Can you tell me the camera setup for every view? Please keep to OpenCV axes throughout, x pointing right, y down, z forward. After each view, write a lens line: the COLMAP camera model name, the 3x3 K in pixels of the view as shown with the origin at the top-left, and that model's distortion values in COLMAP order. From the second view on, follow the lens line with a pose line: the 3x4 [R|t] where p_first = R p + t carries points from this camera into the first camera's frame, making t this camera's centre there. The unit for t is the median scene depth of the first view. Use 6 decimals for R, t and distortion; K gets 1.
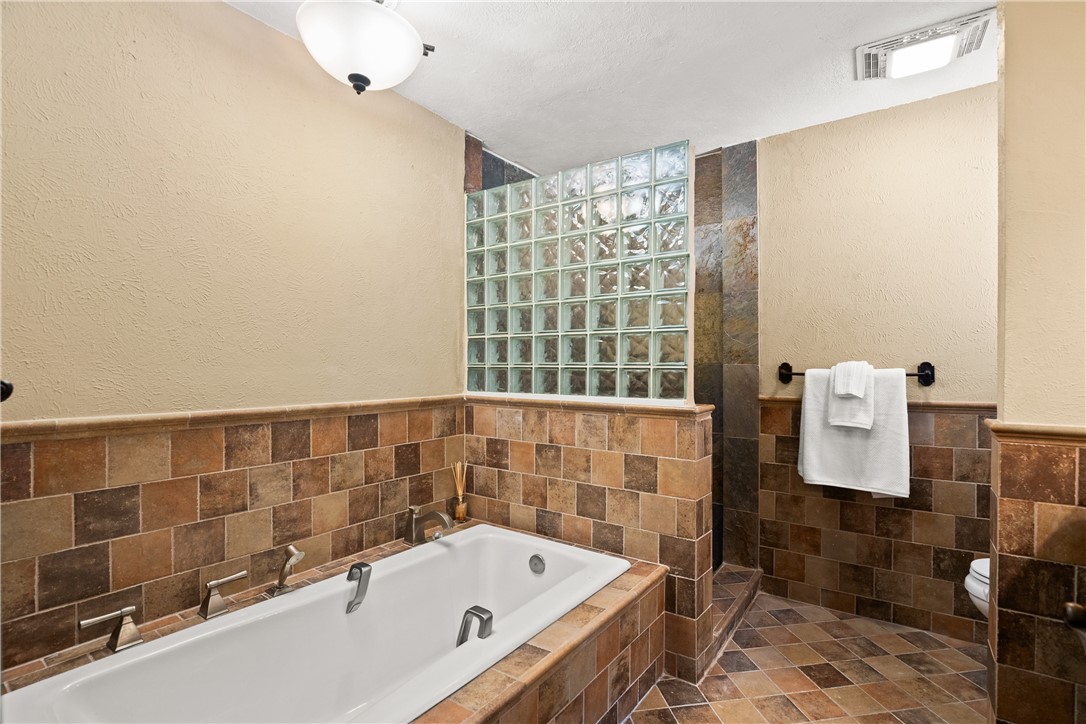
lens RADIAL K [[506.7, 0, 548.5], [0, 506.7, 368.0], [0, 0, 1]] dist [-0.000820, -0.000195]
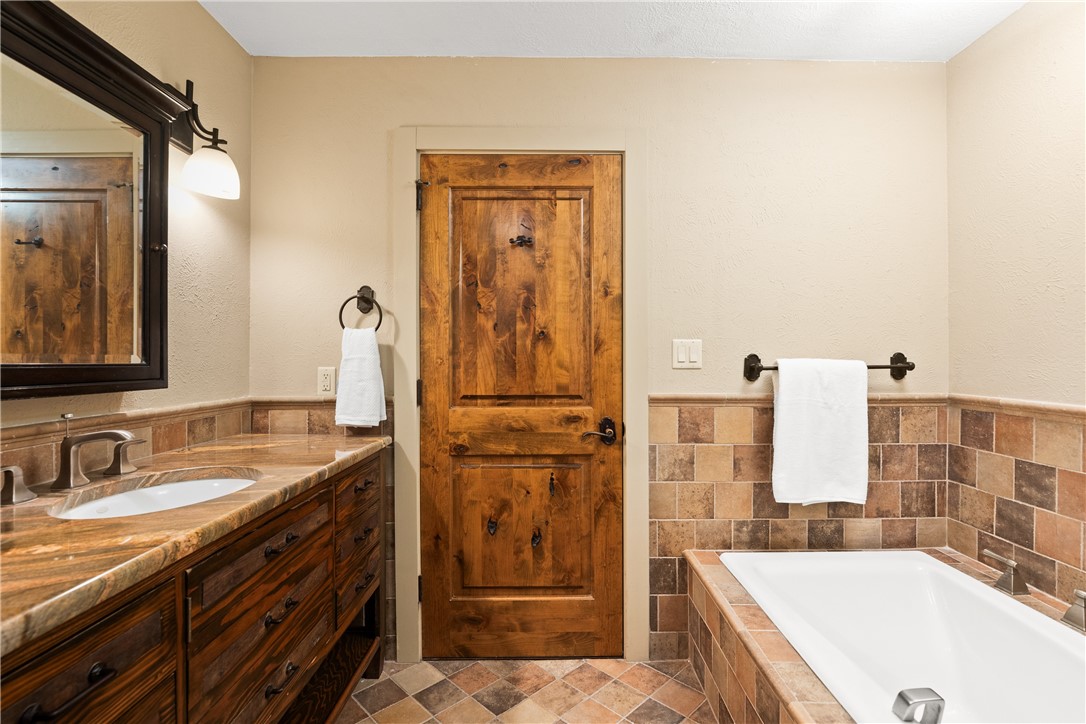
lens RADIAL K [[506.7, 0, 546.0], [0, 506.7, 359.6], [0, 0, 1]] dist [-0.000820, -0.000195]
pose [[-0.814435, -0.000091, -0.580255, 0.754979], [-0.003300, 0.999985, 0.004475, -0.002970], [0.580246, 0.005559, -0.814423, 1.330632]]
